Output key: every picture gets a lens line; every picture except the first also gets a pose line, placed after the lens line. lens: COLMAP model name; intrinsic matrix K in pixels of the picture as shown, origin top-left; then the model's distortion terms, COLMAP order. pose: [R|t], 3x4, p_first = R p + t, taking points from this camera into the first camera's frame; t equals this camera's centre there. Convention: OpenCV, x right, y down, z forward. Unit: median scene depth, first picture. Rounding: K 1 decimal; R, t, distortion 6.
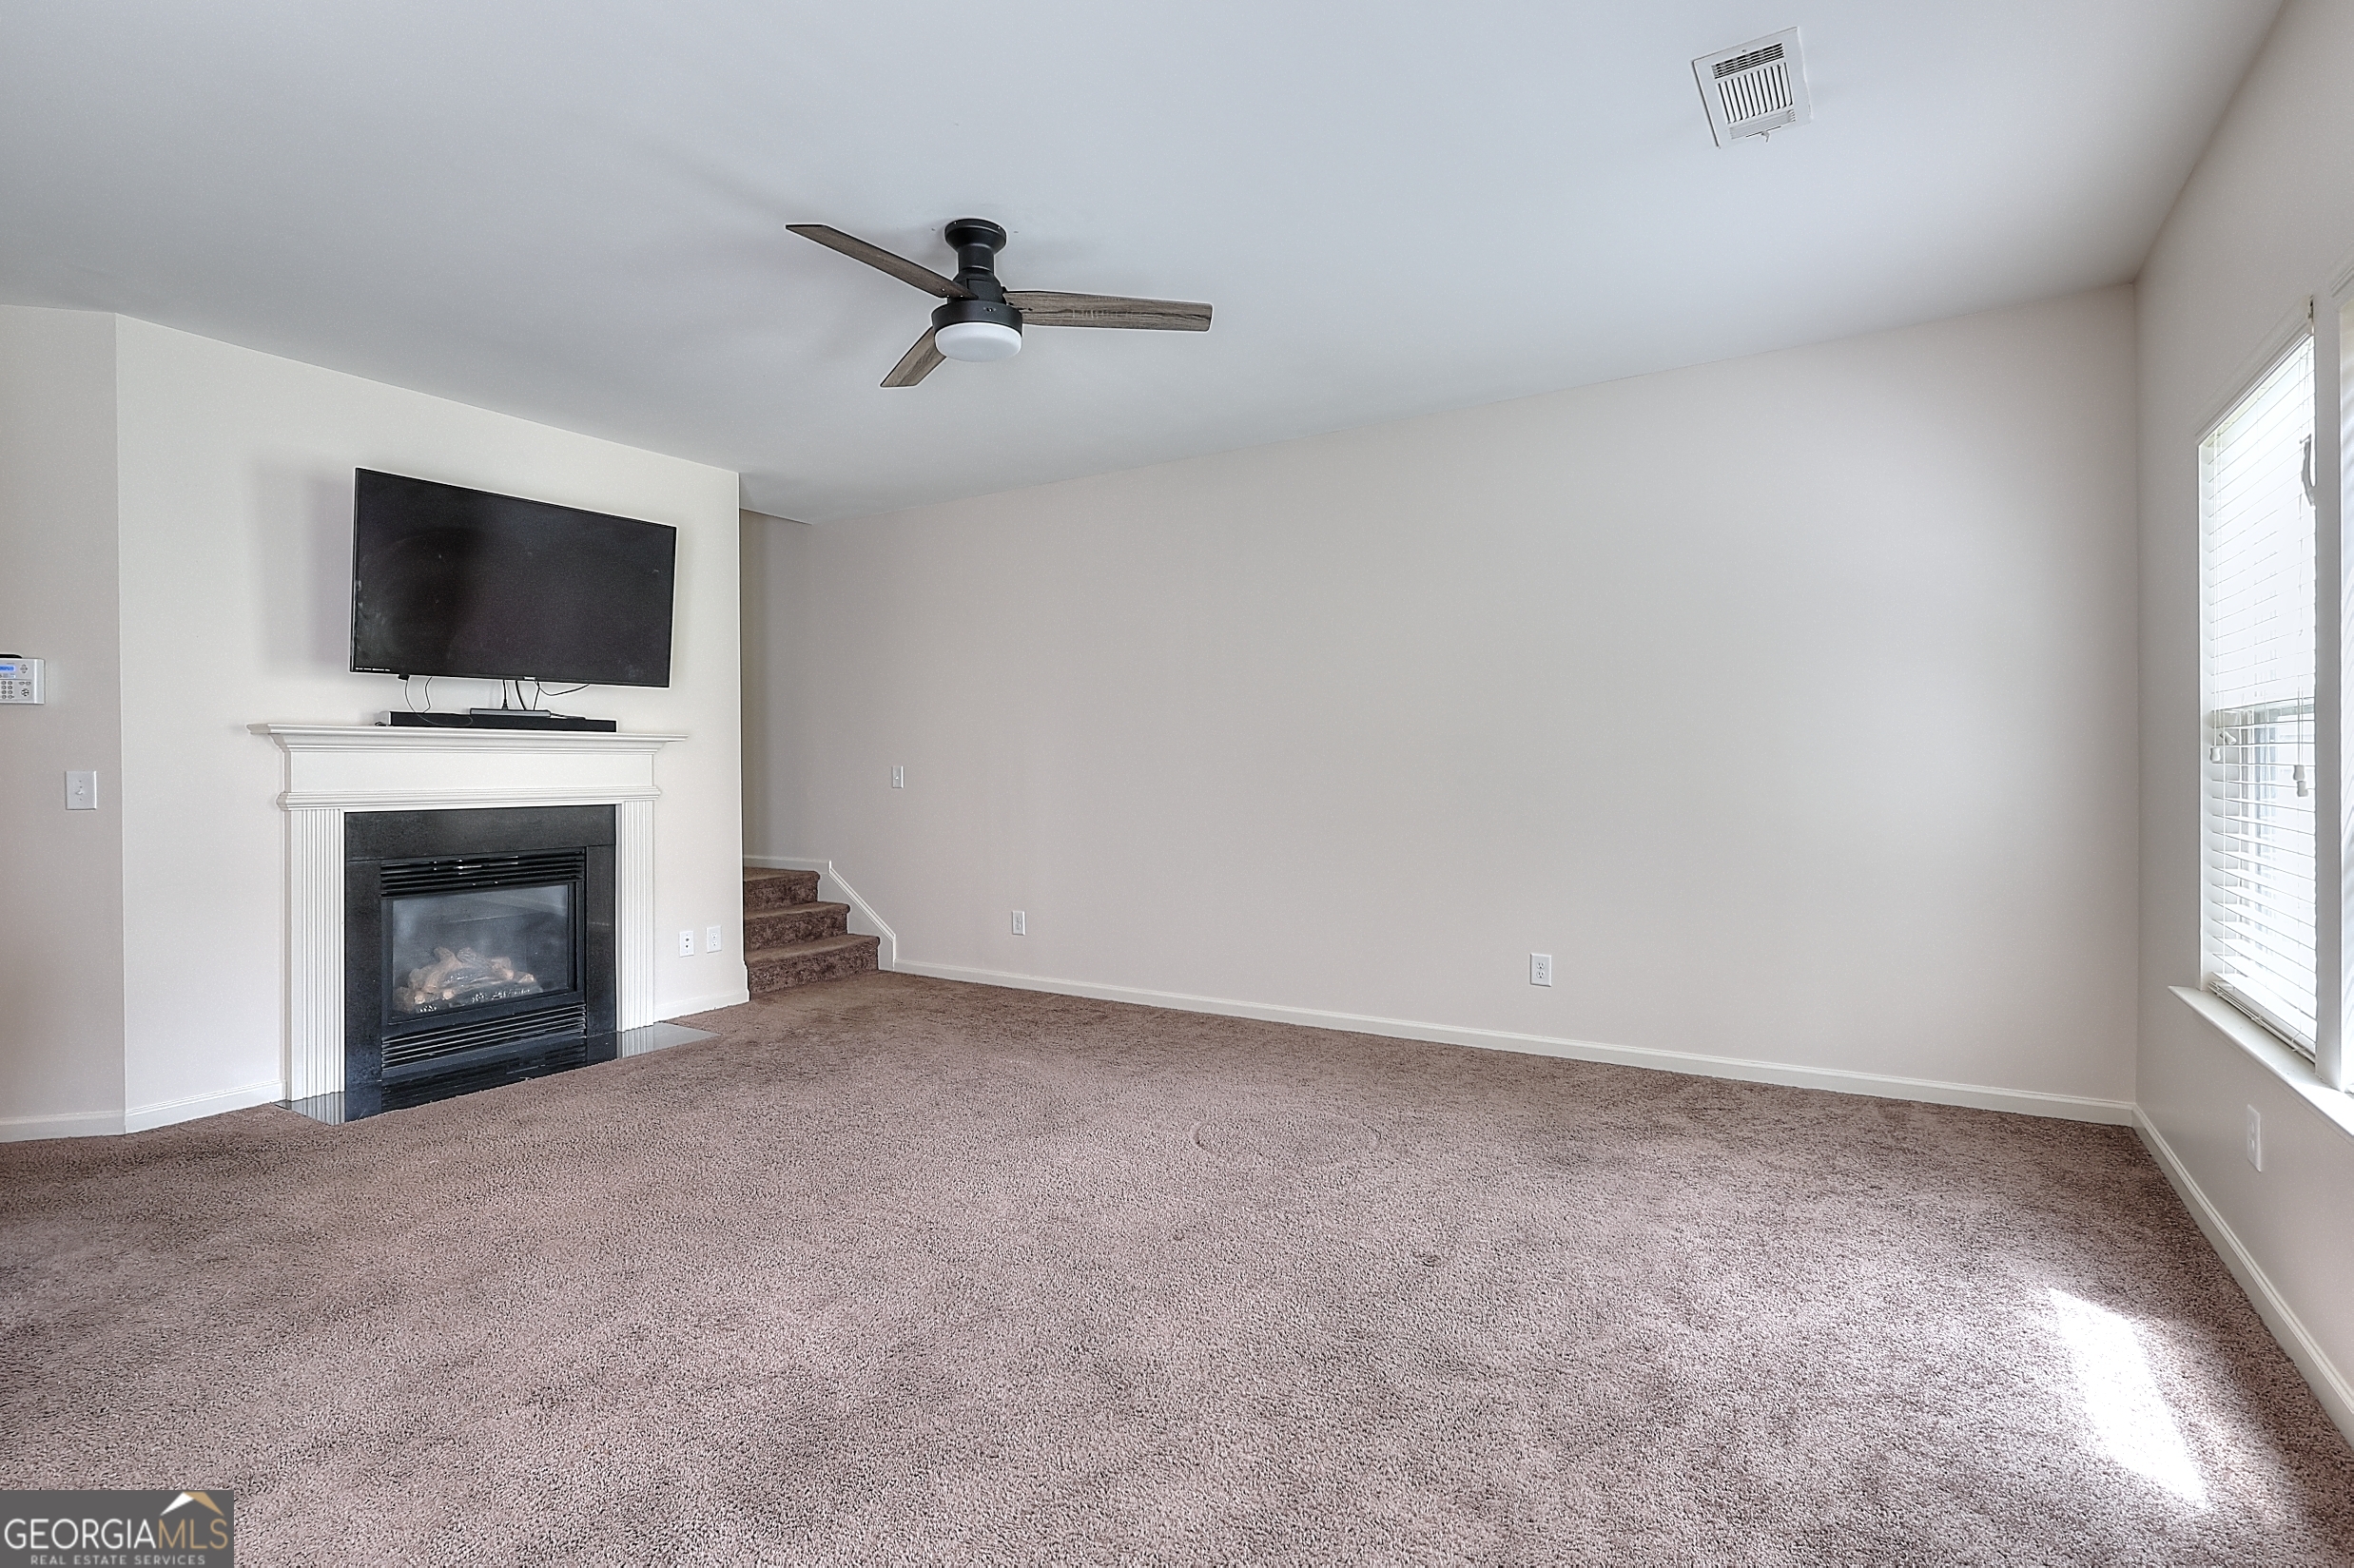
lens RADIAL K [[1080.7, 0, 1188.4], [0, 1080.7, 776.9], [0, 0, 1]] dist [-0.008493, 0.002094]
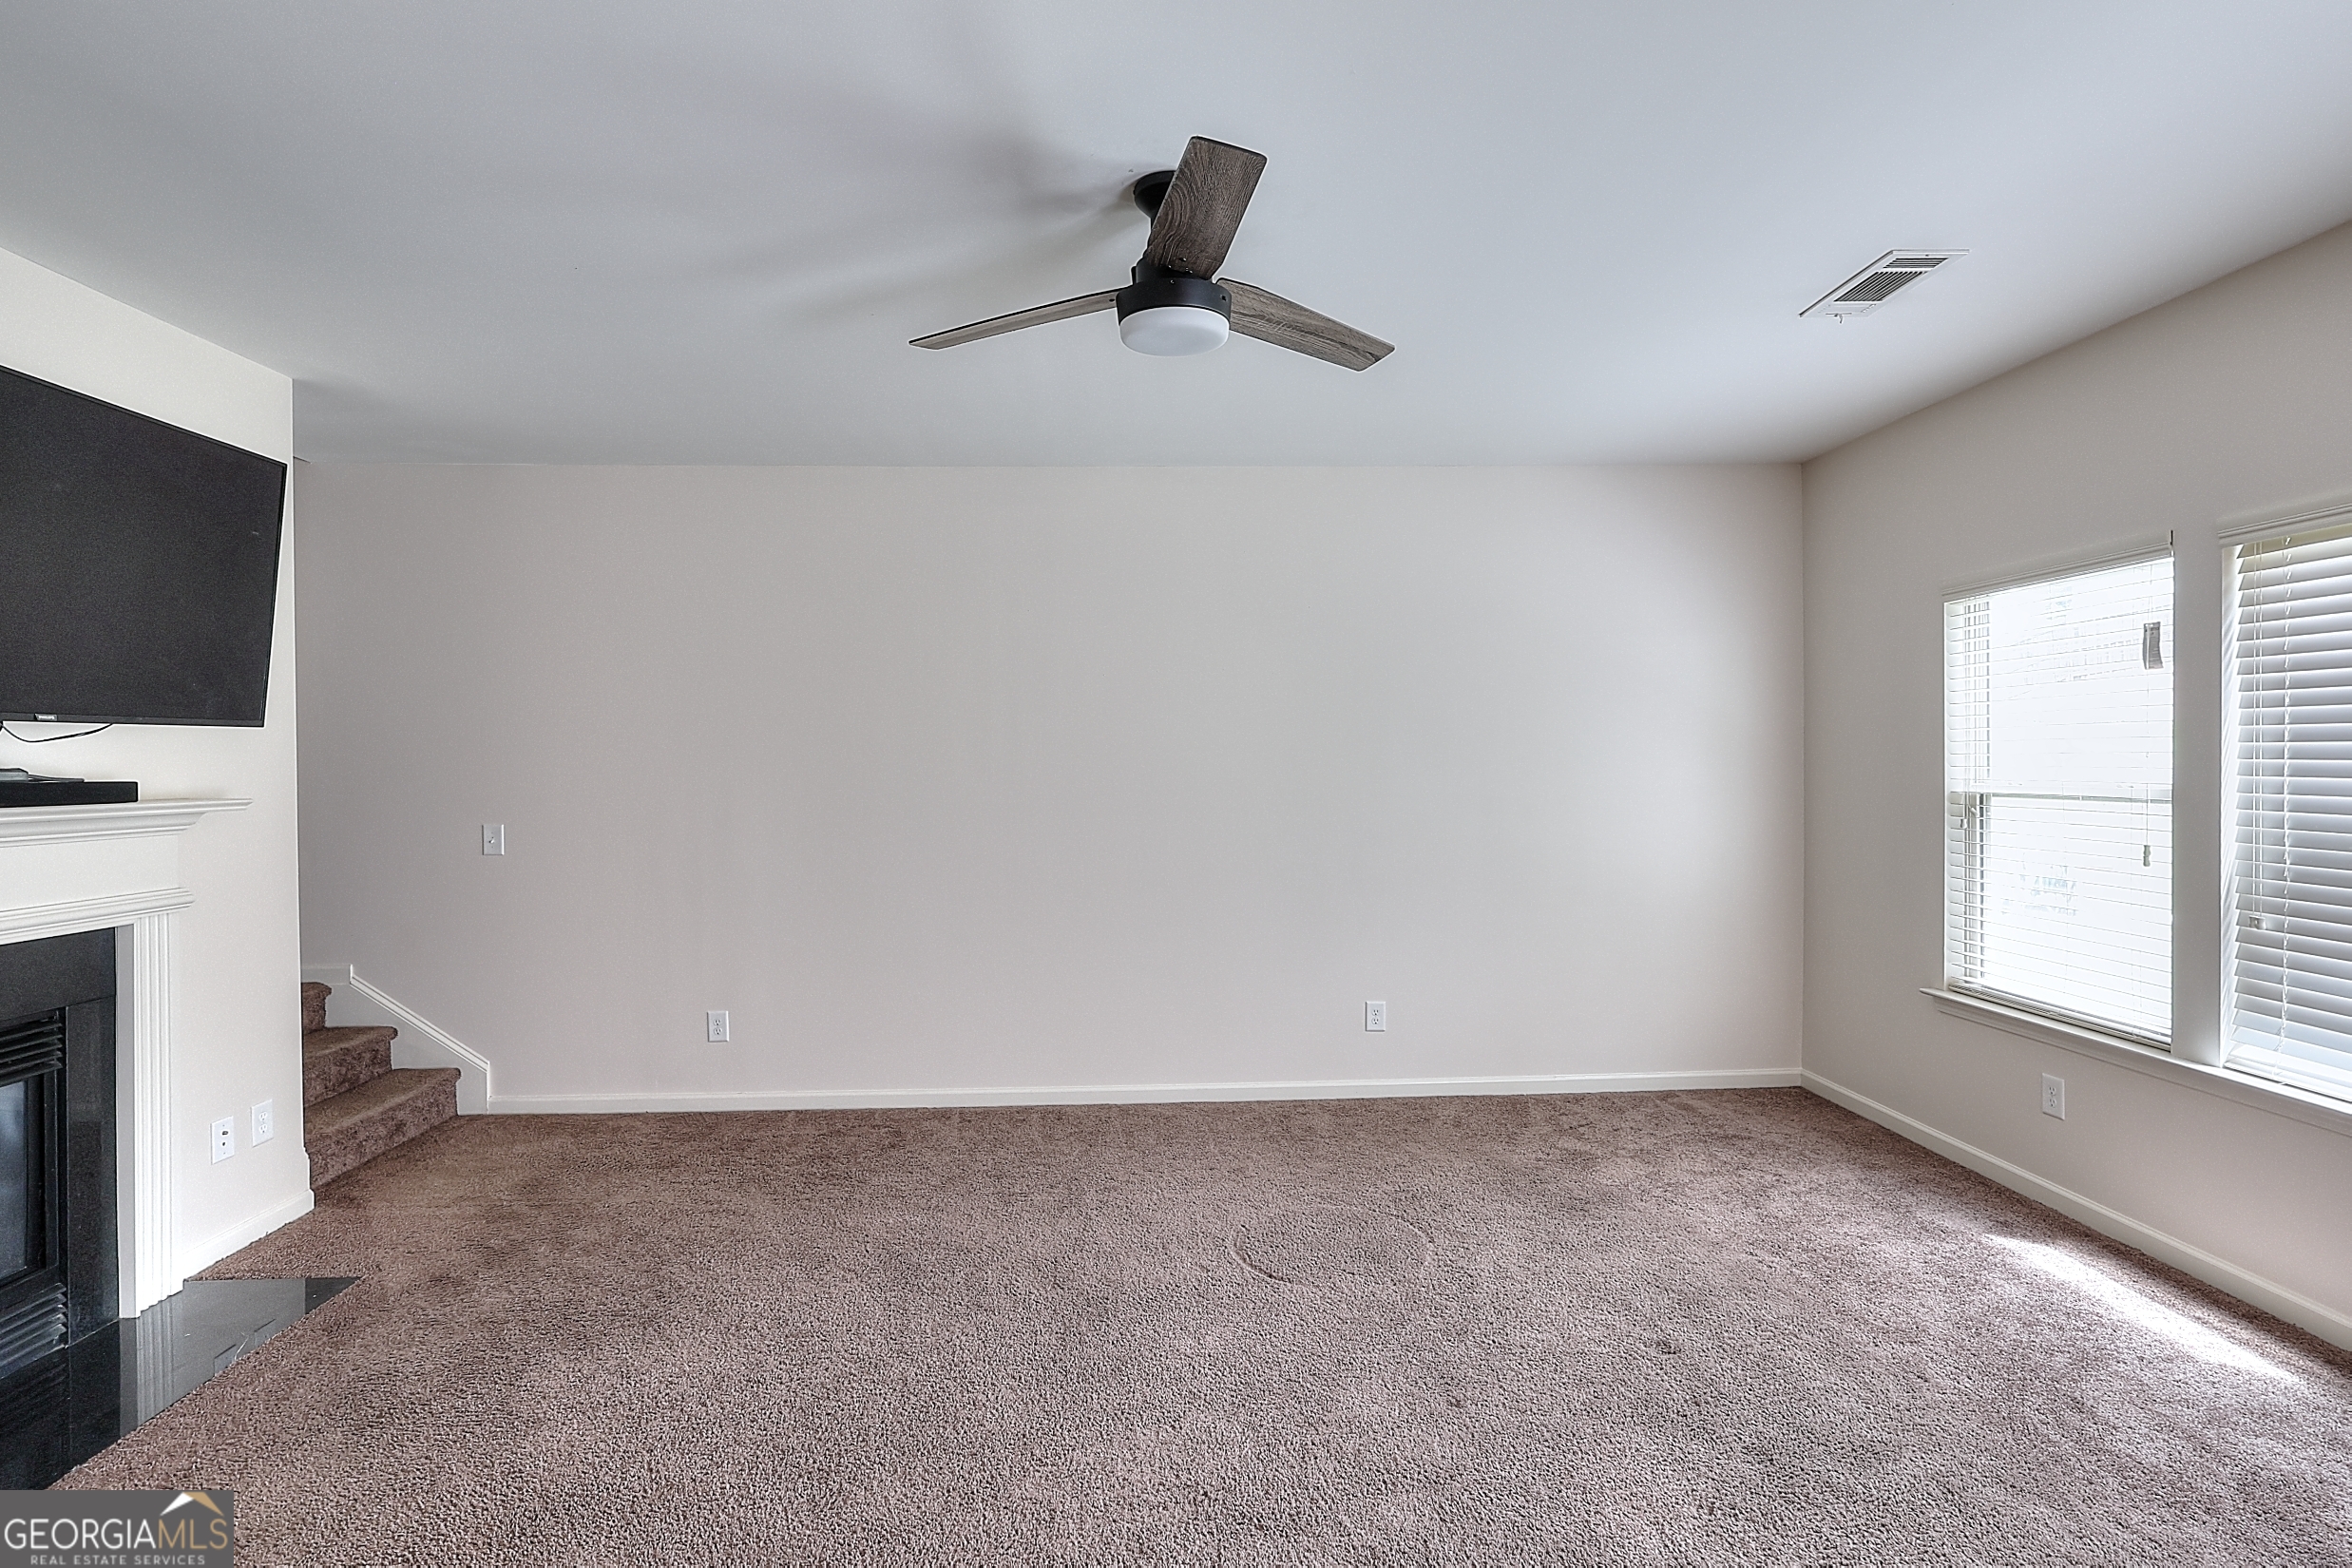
lens RADIAL K [[1079.9, 0, 1182.3], [0, 1079.9, 785.5], [0, 0, 1]] dist [-0.008493, 0.002094]
pose [[0.834573, -0.009547, 0.550815, -0.491357], [0.008191, 0.999954, 0.004920, -0.063084], [-0.550837, 0.000405, 0.834613, 0.277092]]
